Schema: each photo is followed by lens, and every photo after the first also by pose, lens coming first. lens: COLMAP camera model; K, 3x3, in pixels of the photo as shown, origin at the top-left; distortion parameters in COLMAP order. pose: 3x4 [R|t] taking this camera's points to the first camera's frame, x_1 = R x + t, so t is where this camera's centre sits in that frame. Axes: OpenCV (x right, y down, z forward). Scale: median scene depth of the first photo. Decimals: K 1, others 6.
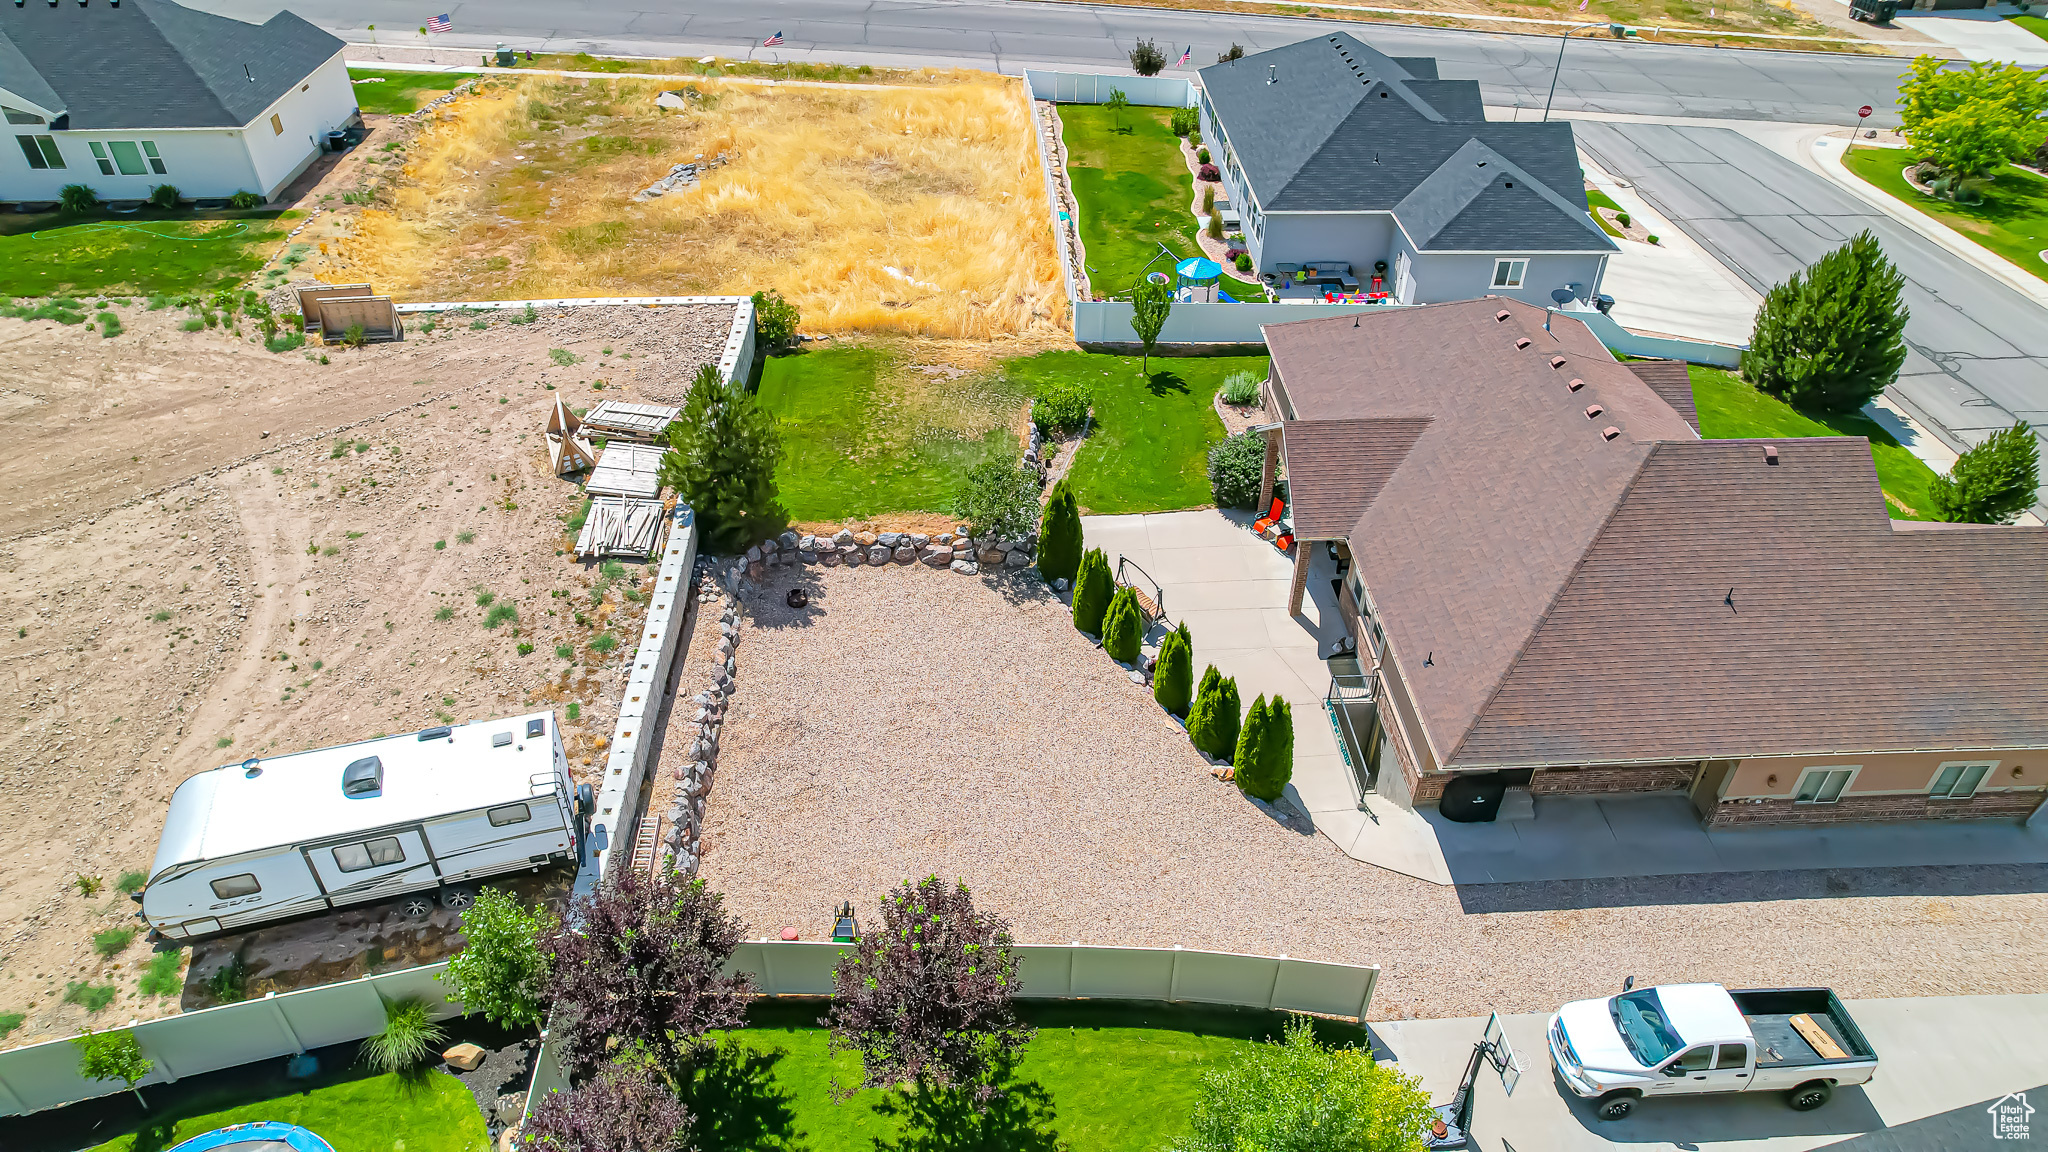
lens RADIAL K [[1311.9, 0, 1027.7], [0, 1311.9, 575.4], [0, 0, 1]] dist [-0.078614, 0.069673]
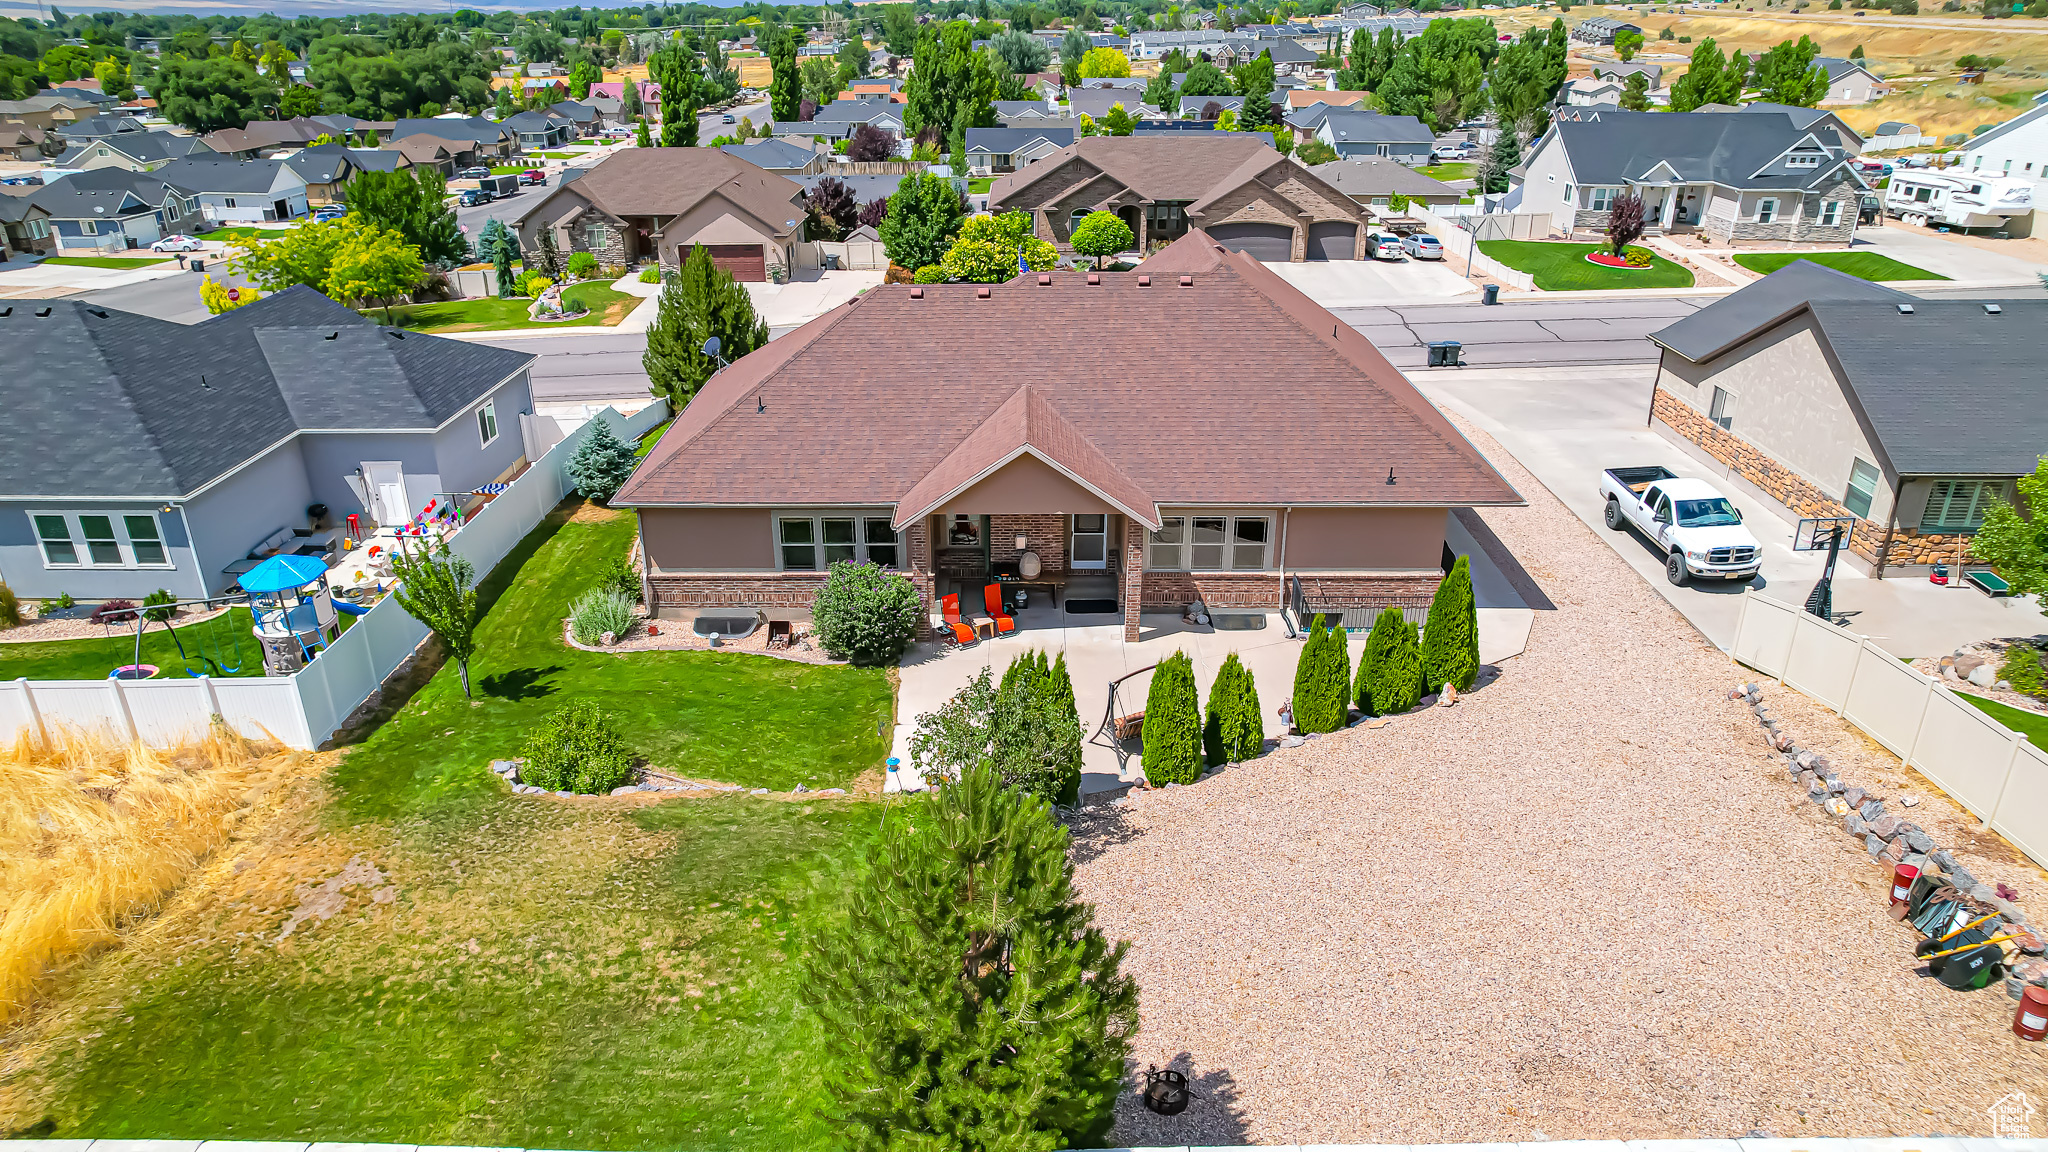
lens RADIAL K [[1311.9, 0, 1027.7], [0, 1311.9, 575.4], [0, 0, 1]] dist [-0.078614, 0.069673]
pose [[0.049362, -0.411233, 0.910193, -0.501897], [0.614094, 0.731195, 0.297057, -0.271838], [-0.787687, 0.544281, 0.288629, 0.776671]]
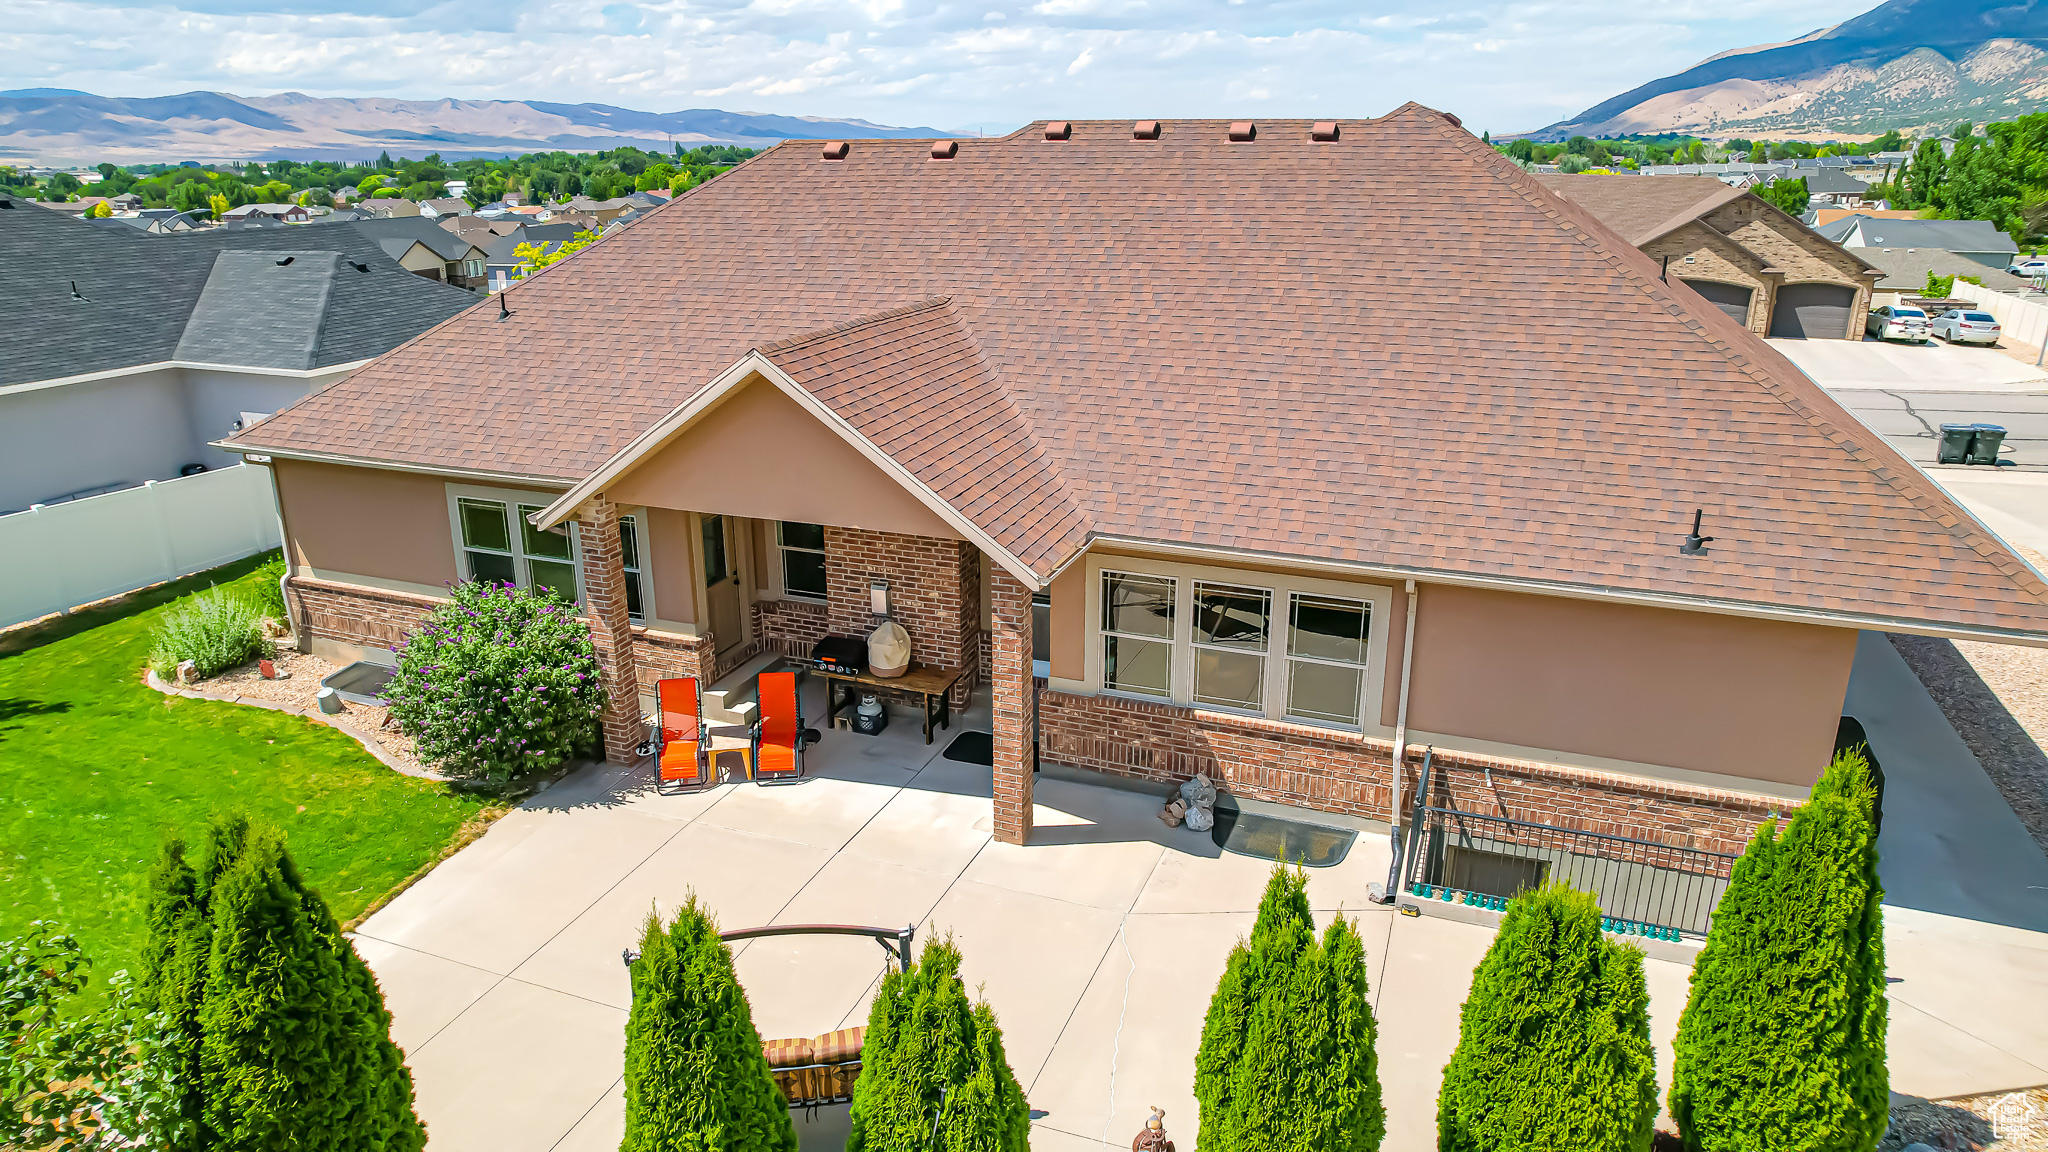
lens RADIAL K [[1311.9, 0, 1027.7], [0, 1311.9, 575.4], [0, 0, 1]] dist [-0.078614, 0.069673]
pose [[0.401109, -0.293633, 0.867693, -0.080160], [0.564799, 0.825030, 0.018106, -0.033969], [-0.721190, 0.482810, 0.496770, 0.766148]]
